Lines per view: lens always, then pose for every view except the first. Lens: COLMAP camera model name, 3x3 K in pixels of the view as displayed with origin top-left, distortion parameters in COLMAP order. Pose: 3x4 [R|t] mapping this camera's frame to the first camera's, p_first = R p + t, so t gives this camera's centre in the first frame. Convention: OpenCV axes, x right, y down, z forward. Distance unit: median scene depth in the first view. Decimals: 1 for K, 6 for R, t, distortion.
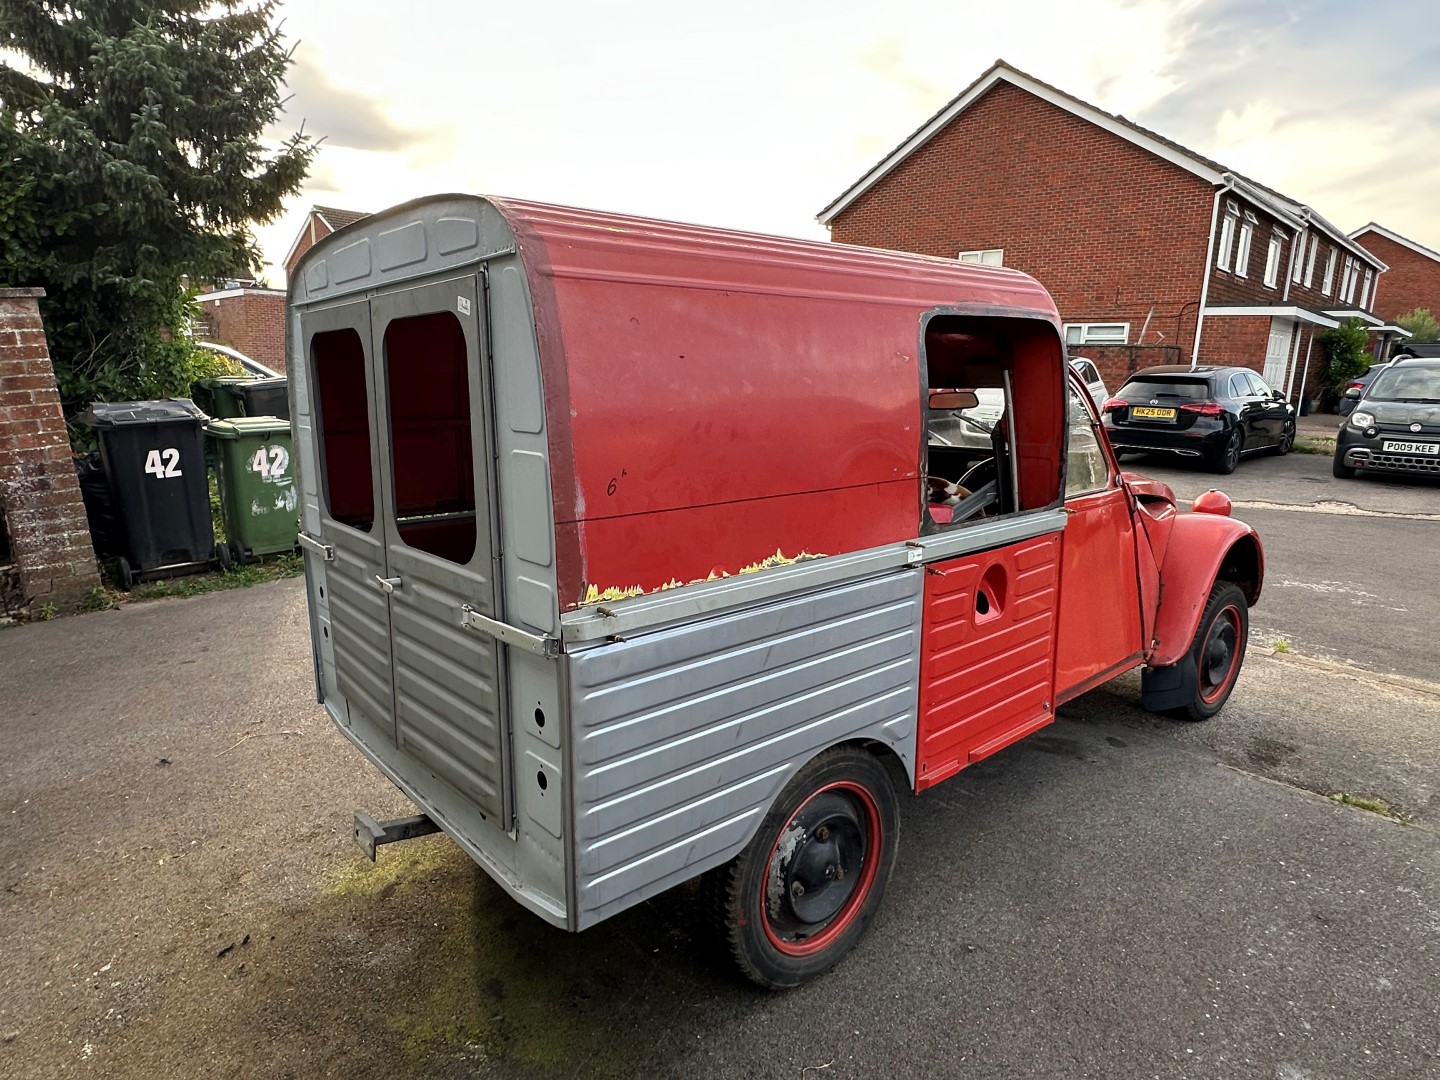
lens RADIAL K [[859.4, 0, 720.0], [0, 859.4, 545.2], [0, 0, 1]] dist [-0.006138, 0.008510]
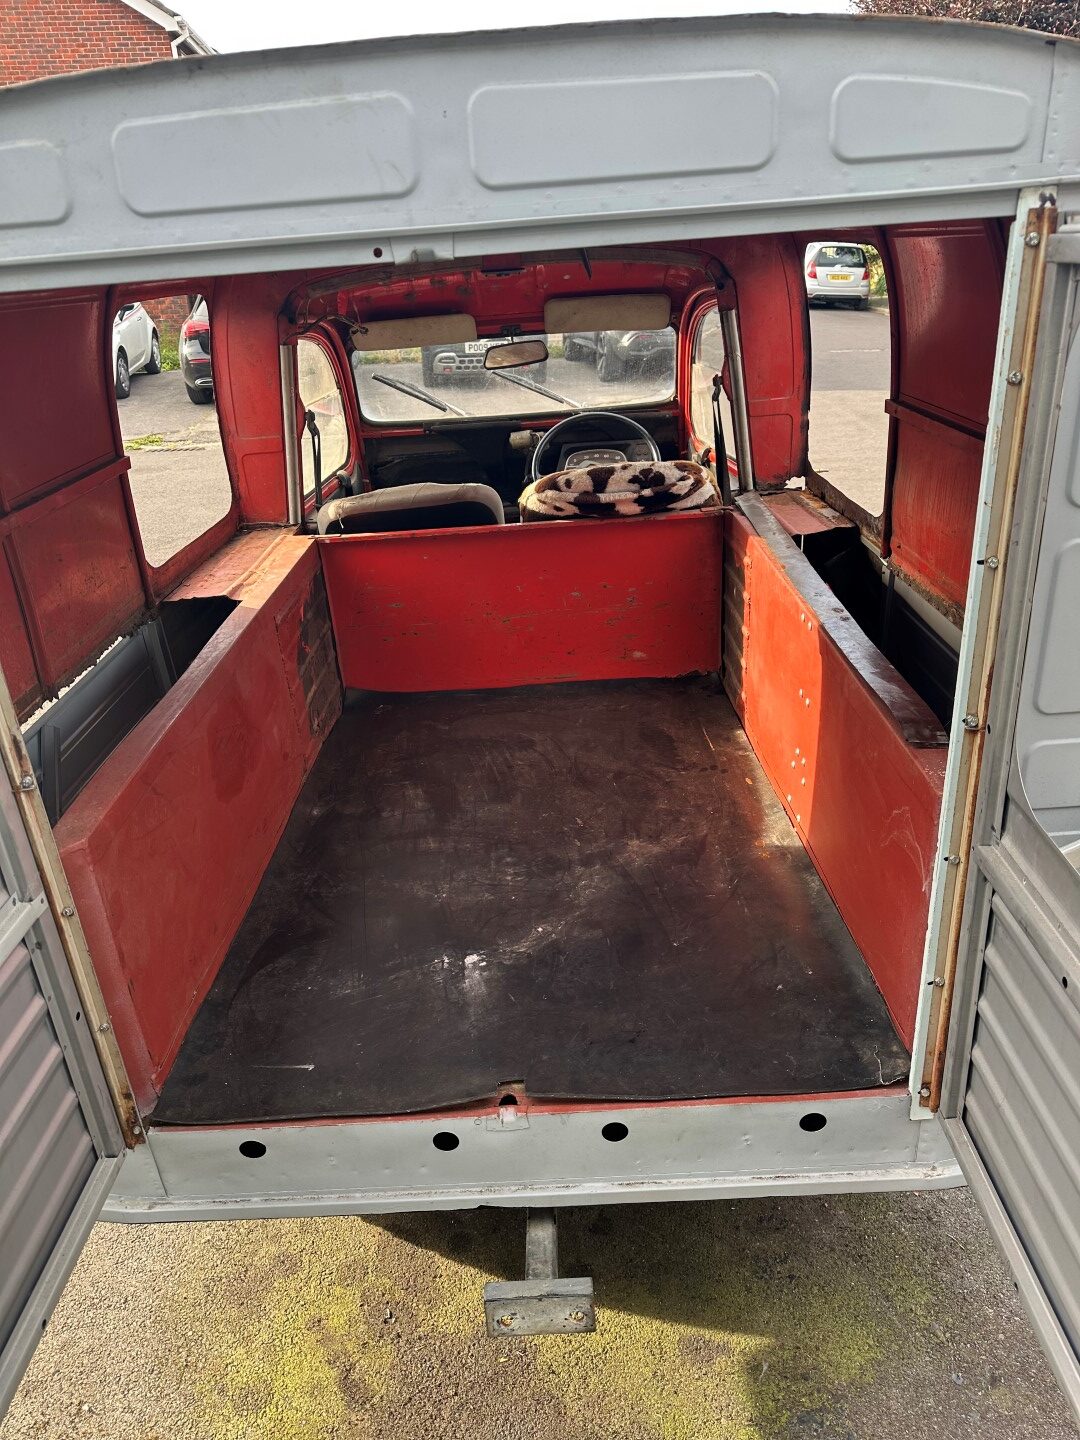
lens RADIAL K [[1014.9, 0, 532.1], [0, 1014.9, 731.8], [0, 0, 1]] dist [0.024595, -0.029736]
pose [[0.666514, -0.351201, 0.657584, -0.643898], [0.202639, 0.934218, 0.293555, -0.171429], [-0.717423, -0.062407, 0.693837, 0.500910]]
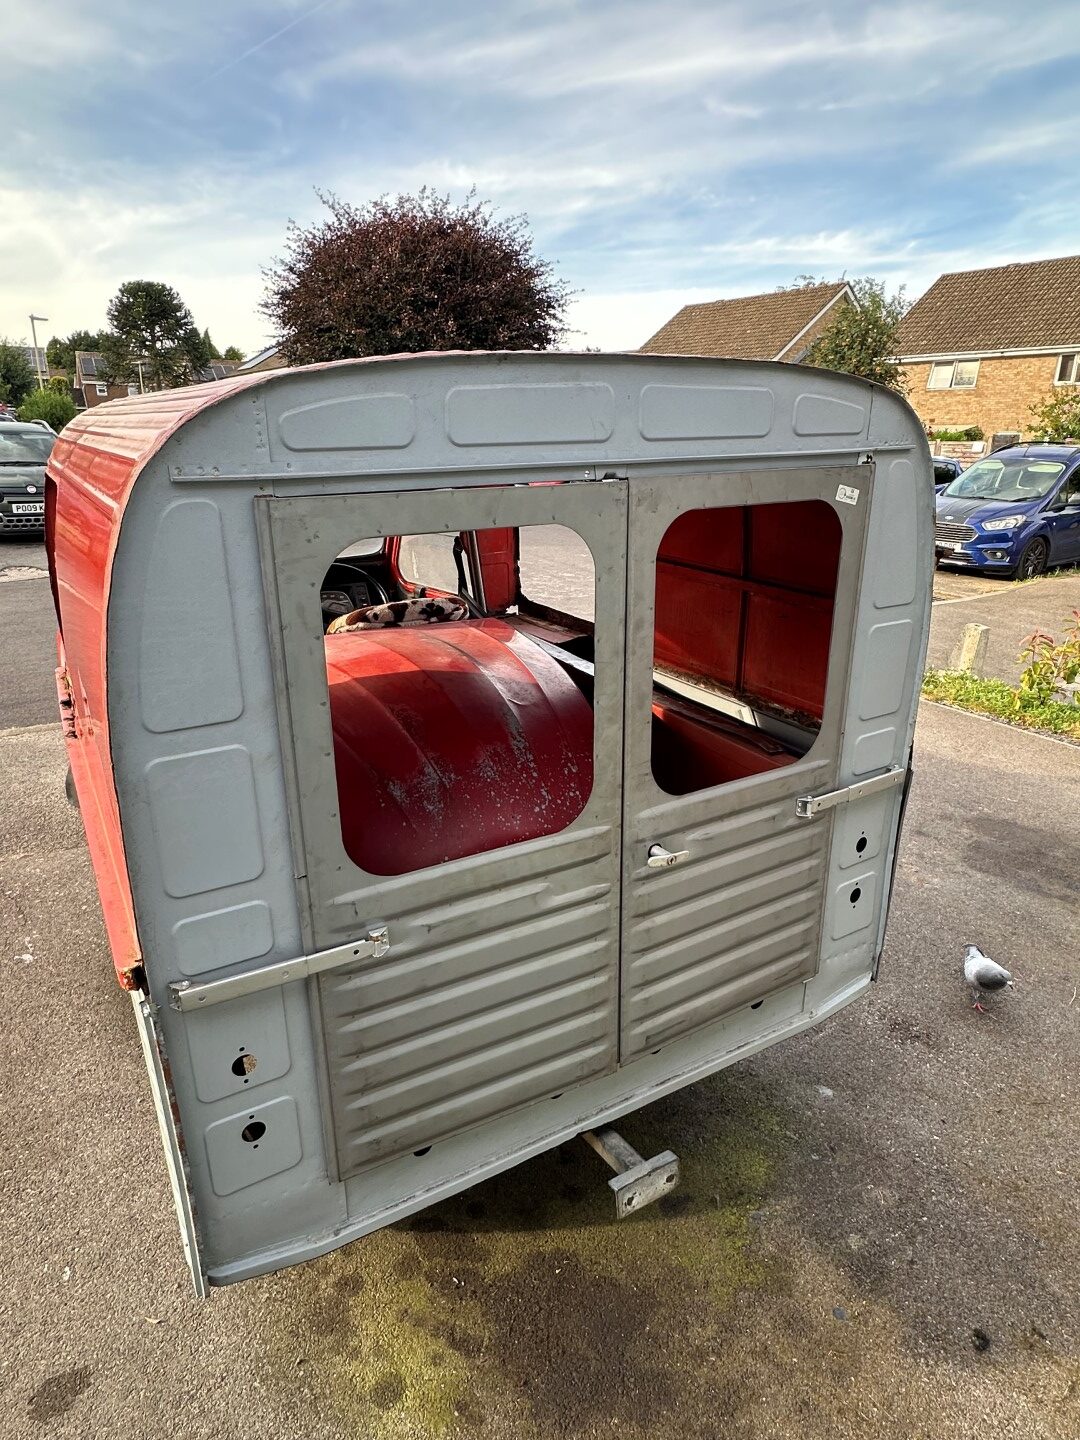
lens RADIAL K [[871.4, 0, 510.1], [0, 871.4, 719.5], [0, 0, 1]] dist [-0.016583, 0.005399]
pose [[0.211748, -0.321080, 0.923077, -1.013261], [0.195327, 0.939342, 0.281931, -0.290960], [-0.957607, 0.120603, 0.261619, 0.845109]]
